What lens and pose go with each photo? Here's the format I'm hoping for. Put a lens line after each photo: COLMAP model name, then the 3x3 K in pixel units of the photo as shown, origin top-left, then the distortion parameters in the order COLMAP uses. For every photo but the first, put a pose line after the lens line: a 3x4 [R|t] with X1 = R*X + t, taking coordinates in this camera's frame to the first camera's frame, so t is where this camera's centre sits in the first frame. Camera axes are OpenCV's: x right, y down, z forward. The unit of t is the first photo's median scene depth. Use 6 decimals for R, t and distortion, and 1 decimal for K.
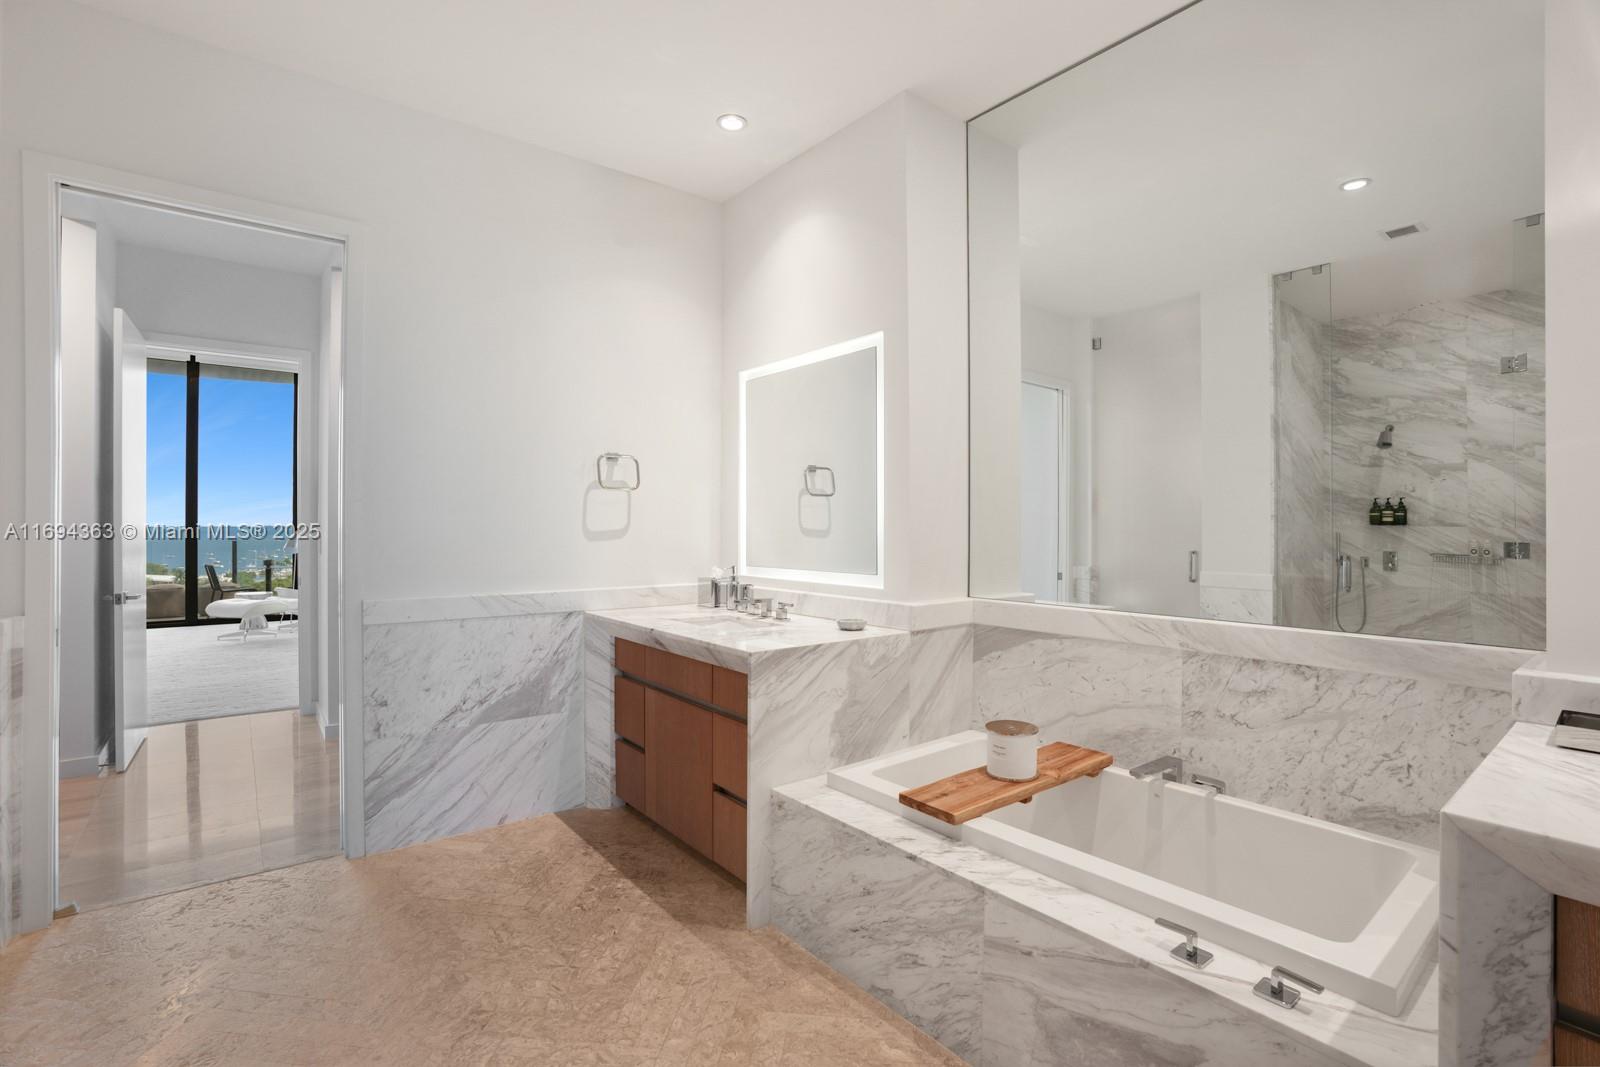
lens RADIAL K [[735.5, 0, 799.0], [0, 735.5, 527.6], [0, 0, 1]] dist [-0.069372, 0.028357]
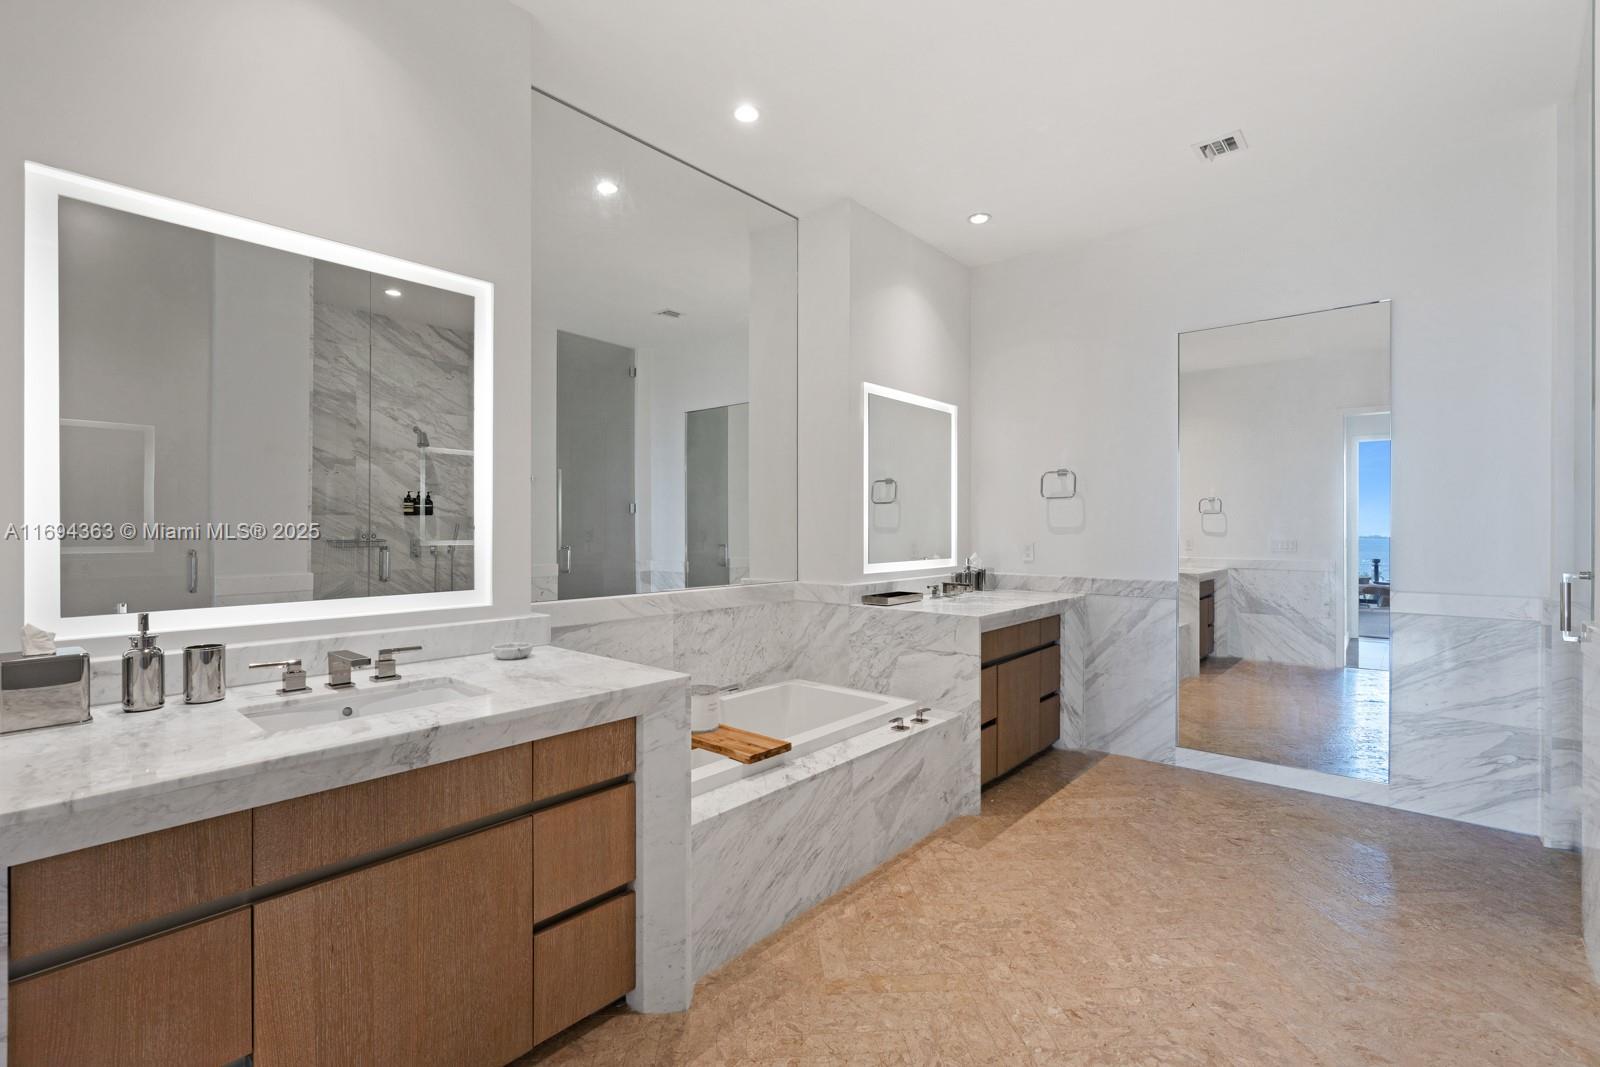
lens RADIAL K [[718.2, 0, 800.0], [0, 718.2, 533.5], [0, 0, 1]] dist [-0.001275, 0.000106]
pose [[-0.191370, -0.010608, 0.981461, -0.899112], [-0.001430, 0.999944, 0.010528, -0.004349], [-0.981517, 0.000611, -0.191374, 1.020509]]
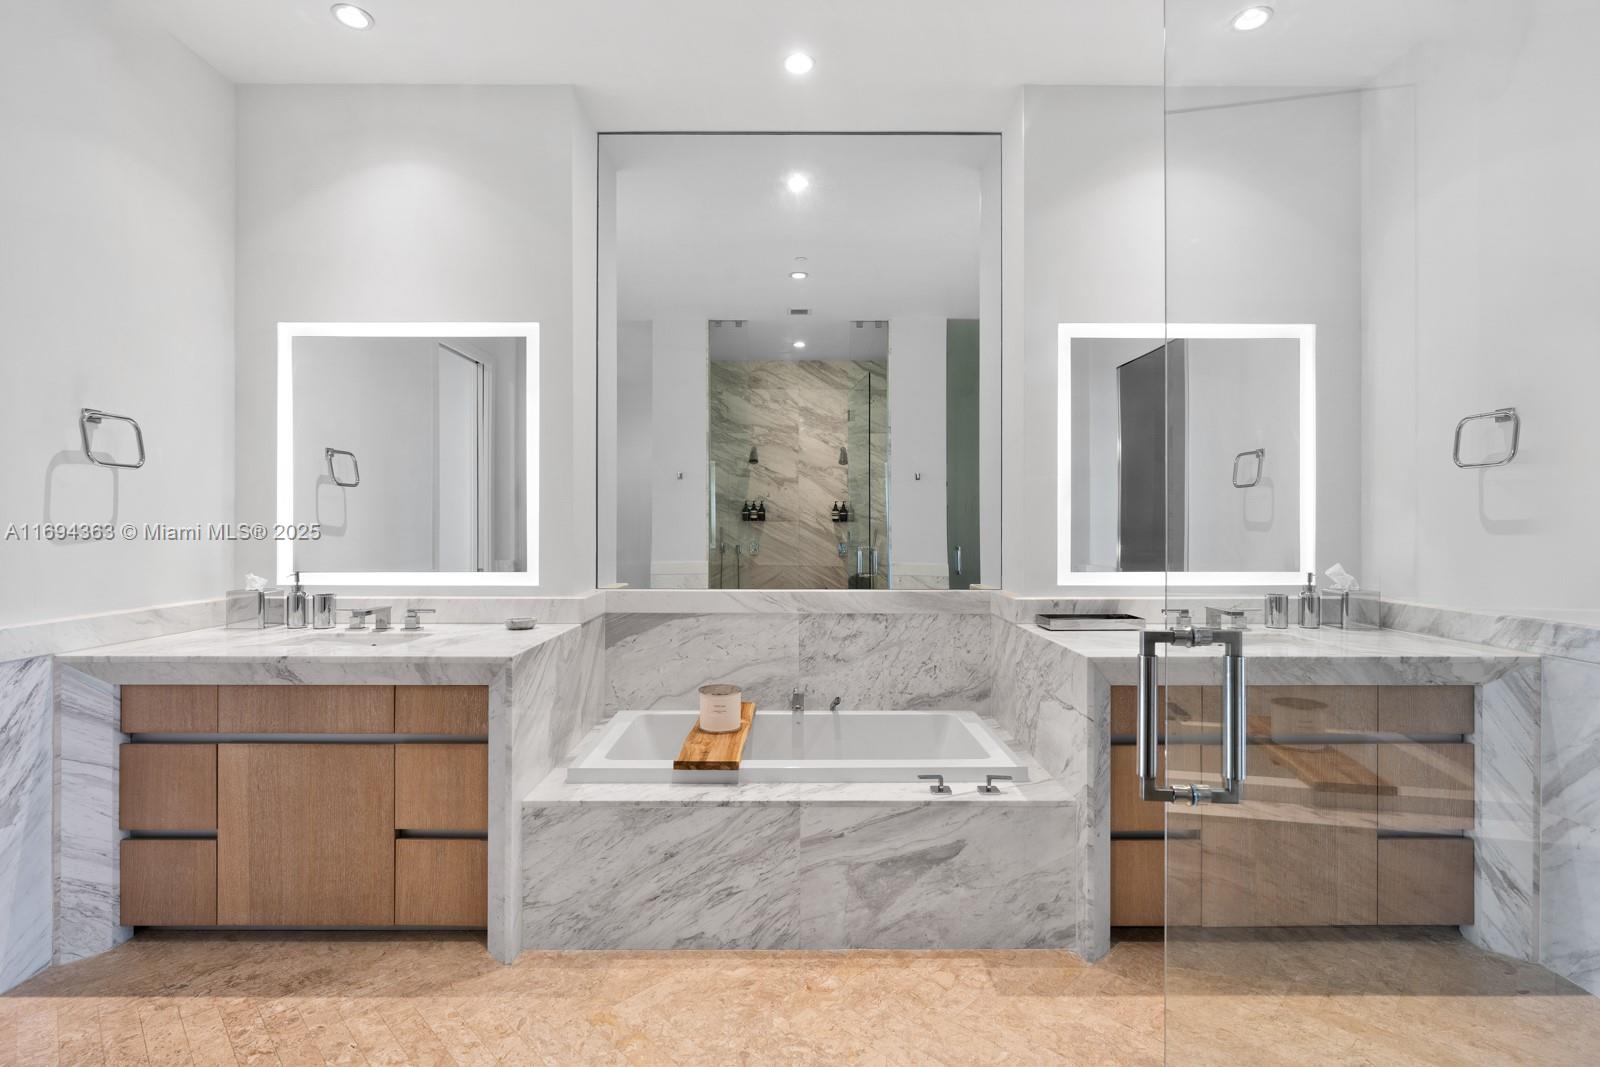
lens RADIAL K [[766.7, 0, 797.7], [0, 766.7, 523.8], [0, 0, 1]] dist [-0.002039, 0.000241]
pose [[0.619343, -0.000798, 0.785120, -0.596789], [0.001069, 0.999999, 0.000174, 0.000930], [-0.785120, 0.000732, 0.619344, 0.109832]]
